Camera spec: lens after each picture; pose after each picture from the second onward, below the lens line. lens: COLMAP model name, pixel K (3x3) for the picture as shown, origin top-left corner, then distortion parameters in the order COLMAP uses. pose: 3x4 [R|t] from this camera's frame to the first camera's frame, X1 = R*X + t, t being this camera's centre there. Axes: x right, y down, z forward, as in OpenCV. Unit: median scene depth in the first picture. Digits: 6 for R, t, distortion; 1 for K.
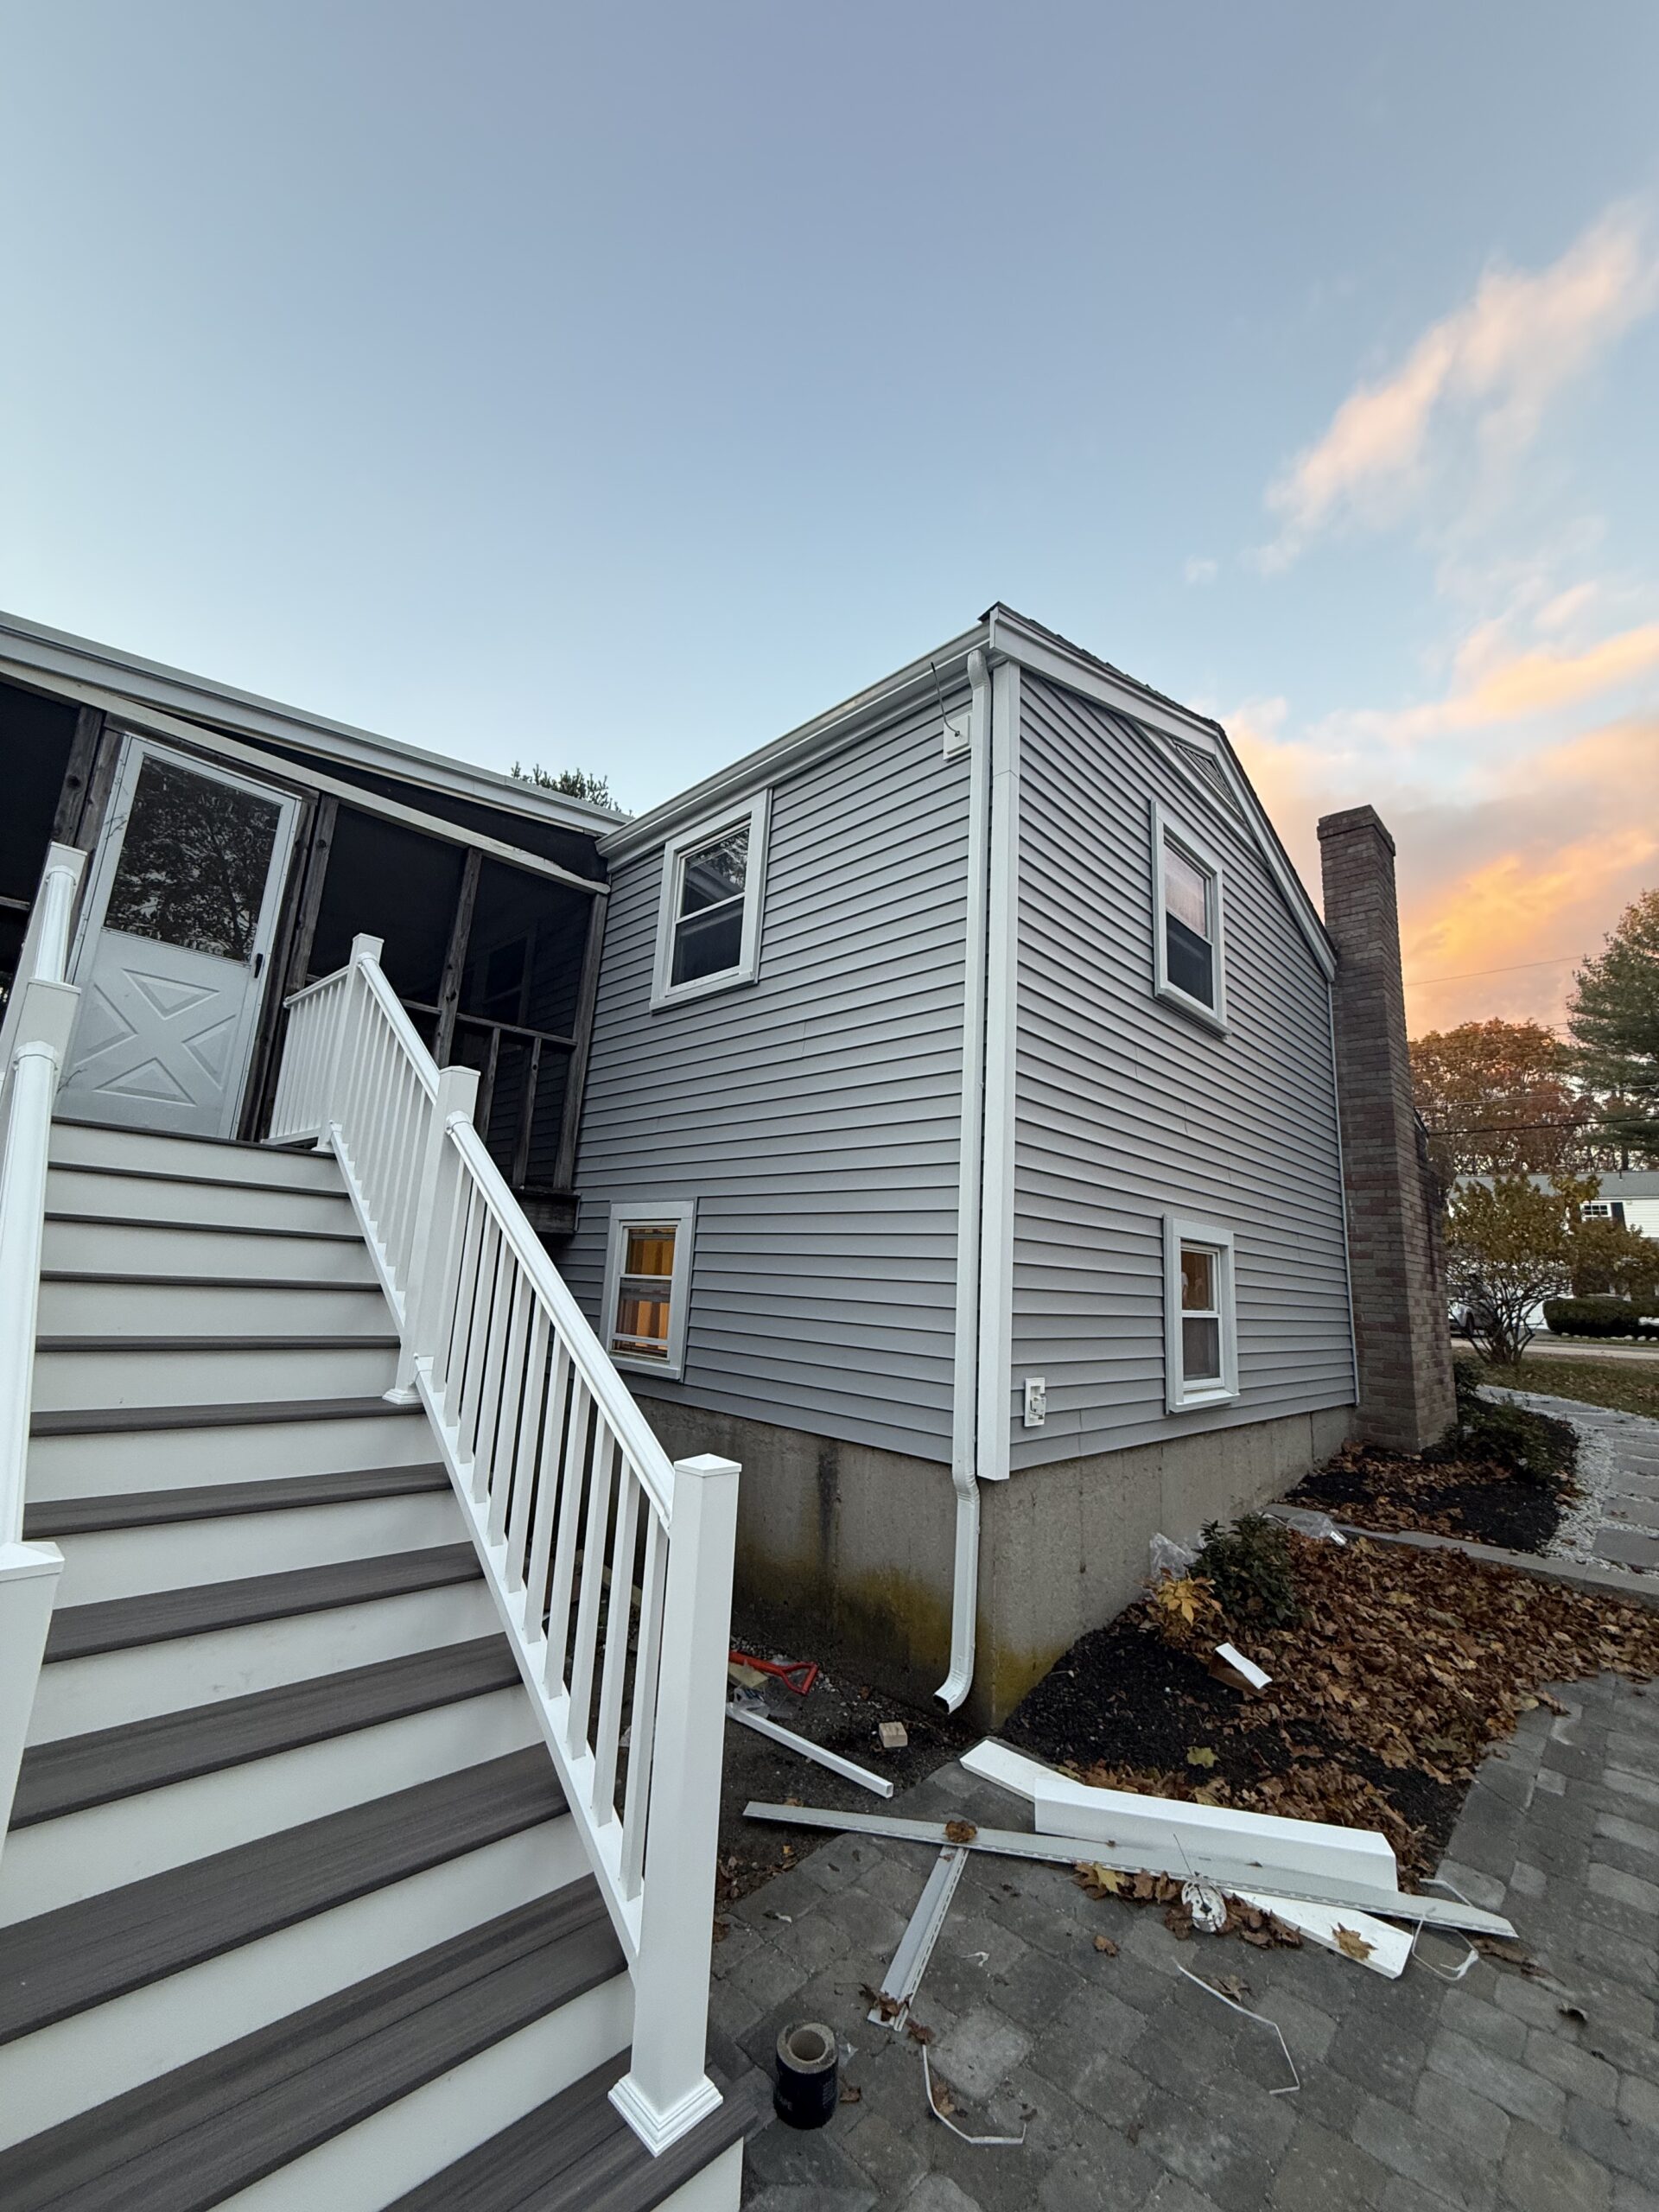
lens RADIAL K [[877.4, 0, 827.3], [0, 877.4, 1102.6], [0, 0, 1]] dist [0.000277, -0.000590]
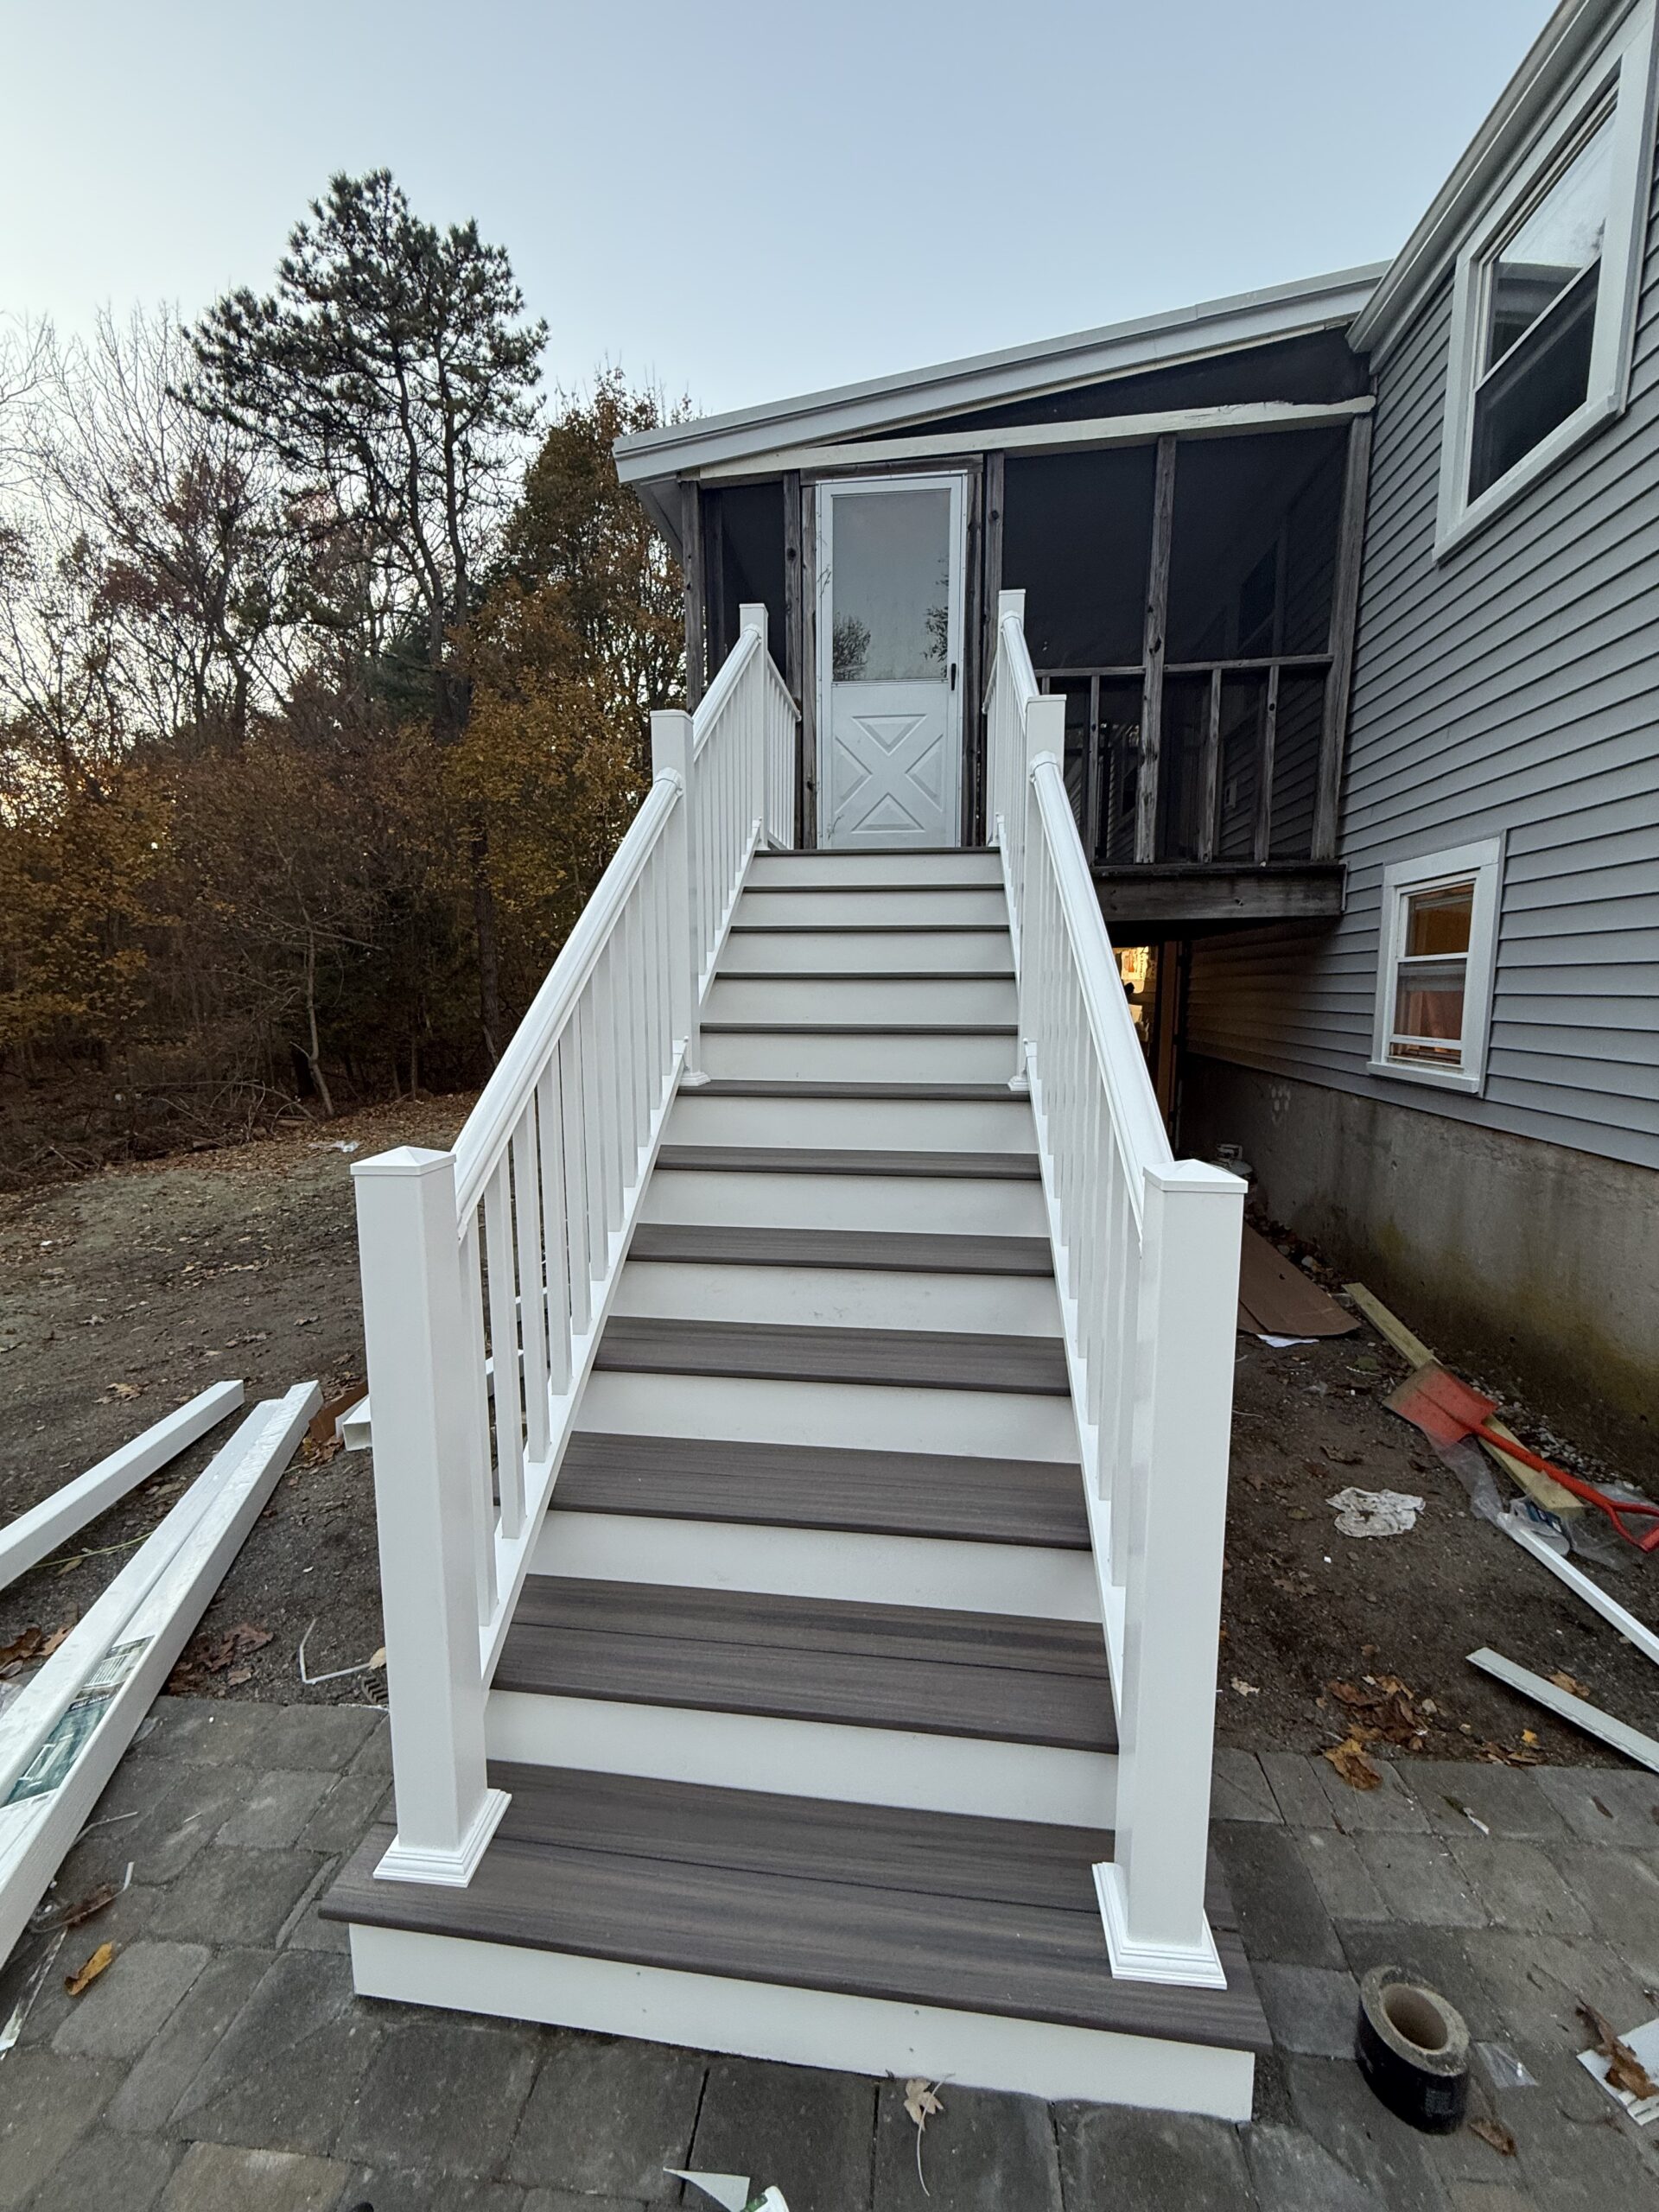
lens RADIAL K [[877.4, 0, 827.3], [0, 877.4, 1102.6], [0, 0, 1]] dist [0.000277, -0.000590]
pose [[0.609604, 0.048589, -0.791216, 0.076277], [0.193304, 0.958877, 0.207819, 0.073134], [0.768776, -0.279633, 0.575142, 0.182140]]
